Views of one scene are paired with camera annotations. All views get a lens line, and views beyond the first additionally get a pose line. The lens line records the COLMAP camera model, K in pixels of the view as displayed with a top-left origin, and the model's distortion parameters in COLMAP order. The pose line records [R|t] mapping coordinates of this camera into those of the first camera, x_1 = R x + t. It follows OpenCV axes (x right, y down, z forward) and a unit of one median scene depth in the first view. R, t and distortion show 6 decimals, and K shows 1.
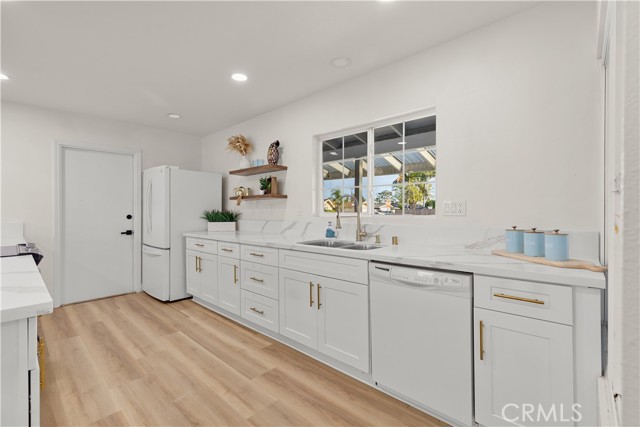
lens RADIAL K [[286.6, 0, 318.2], [0, 286.6, 213.1], [0, 0, 1]] dist [0.004941, 0.000243]
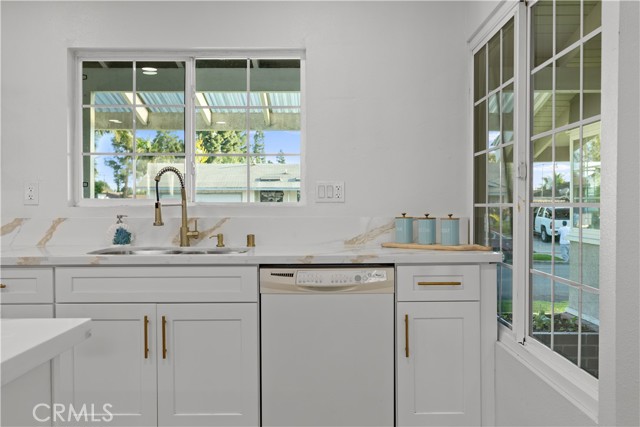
lens RADIAL K [[614.8, 0, 320.9], [0, 614.8, 210.4], [0, 0, 1]] dist [0.012212, 0.000000]
pose [[0.731403, -0.006554, 0.681914, -0.625817], [0.004296, 0.999978, 0.005003, 0.021138], [-0.681932, -0.000730, 0.731416, -0.158489]]
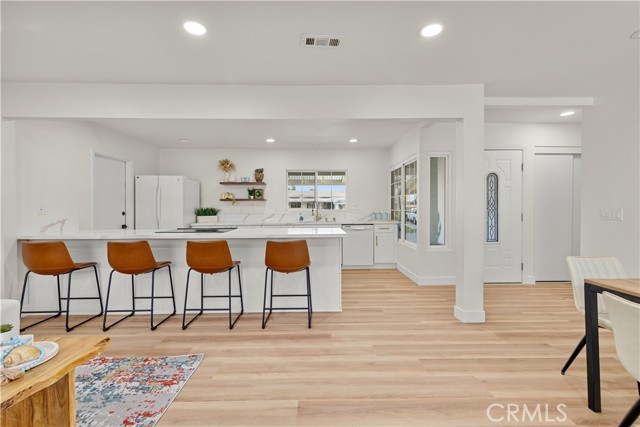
lens RADIAL K [[286.6, 0, 318.2], [0, 286.6, 211.3], [0, 0, 1]] dist [0.004941, 0.000243]
pose [[0.719184, -0.010127, 0.694746, -1.752474], [0.008710, 0.999947, 0.005559, 0.009251], [-0.694765, 0.002053, 0.719233, -0.810262]]
